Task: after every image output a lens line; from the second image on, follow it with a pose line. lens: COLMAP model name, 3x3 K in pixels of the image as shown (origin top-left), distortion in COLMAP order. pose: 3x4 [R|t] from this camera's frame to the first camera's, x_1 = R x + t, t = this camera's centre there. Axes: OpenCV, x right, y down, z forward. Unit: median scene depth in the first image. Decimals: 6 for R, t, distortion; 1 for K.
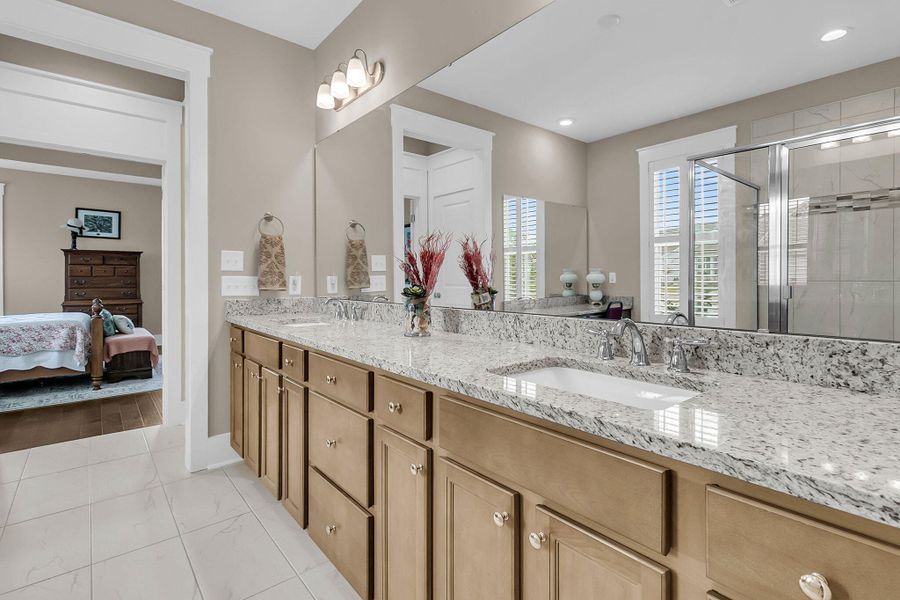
lens RADIAL K [[431.0, 0, 452.2], [0, 431.0, 277.5], [0, 0, 1]] dist [0.001204, 0.000145]
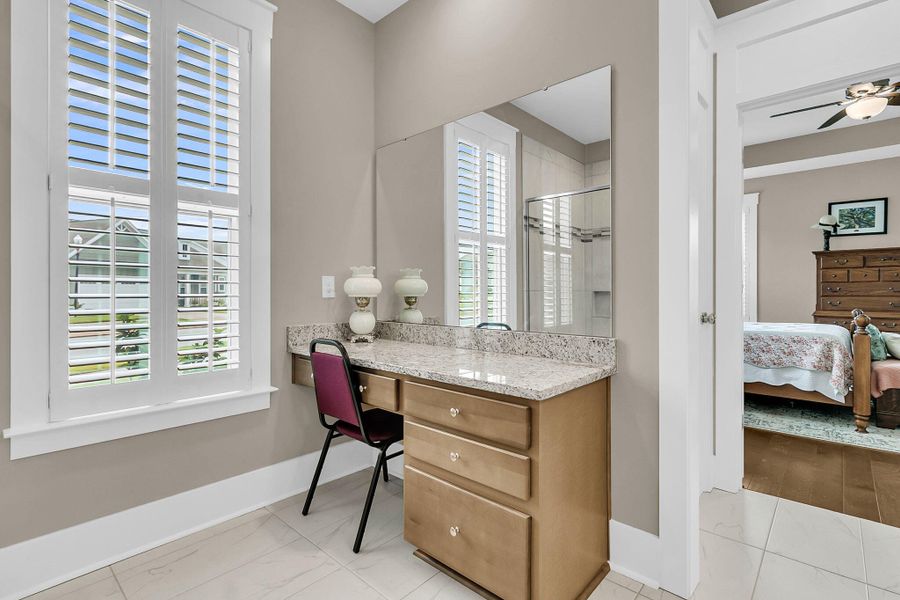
lens RADIAL K [[424.5, 0, 452.7], [0, 424.5, 291.4], [0, 0, 1]] dist [0.000138, -0.000519]
pose [[0.134509, 0.002179, -0.990910, -0.195780], [0.001842, 0.999995, 0.002449, 0.016944], [0.990911, -0.002155, 0.134504, 0.207332]]
